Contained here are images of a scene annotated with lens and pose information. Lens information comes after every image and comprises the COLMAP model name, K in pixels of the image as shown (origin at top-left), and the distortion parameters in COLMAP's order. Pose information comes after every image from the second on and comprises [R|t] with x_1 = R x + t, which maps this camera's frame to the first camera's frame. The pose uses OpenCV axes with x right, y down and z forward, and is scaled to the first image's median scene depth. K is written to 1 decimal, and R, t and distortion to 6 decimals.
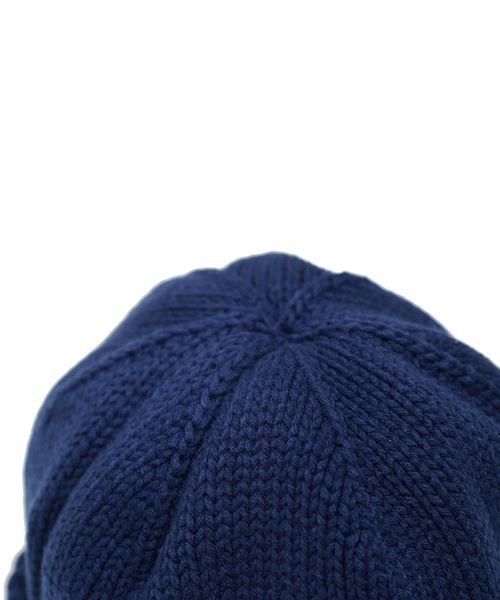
lens RADIAL K [[1597.8, 0, 250.0], [0, 1597.8, 300.0], [0, 0, 1]] dist [0.017307, -0.228108]
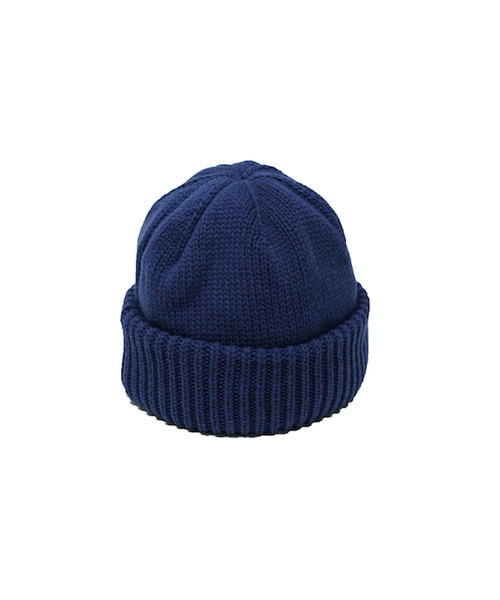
lens RADIAL K [[1597.8, 0, 250.0], [0, 1597.8, 300.0], [0, 0, 1]] dist [0.017307, -0.228108]
pose [[0.994195, 0.067328, -0.083921, 0.279607], [-0.081170, 0.981343, -0.174294, 0.703159], [0.070620, 0.180094, 0.981111, -1.589867]]
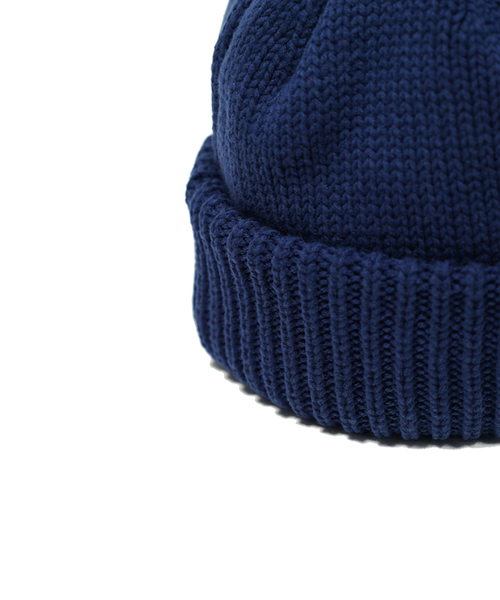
lens RADIAL K [[1597.8, 0, 250.0], [0, 1597.8, 300.0], [0, 0, 1]] dist [0.017307, -0.228108]
pose [[0.976331, 0.066436, -0.205826, 0.167628], [-0.079964, 0.995103, -0.058110, 0.431450], [0.200957, 0.073193, 0.976862, -0.198125]]
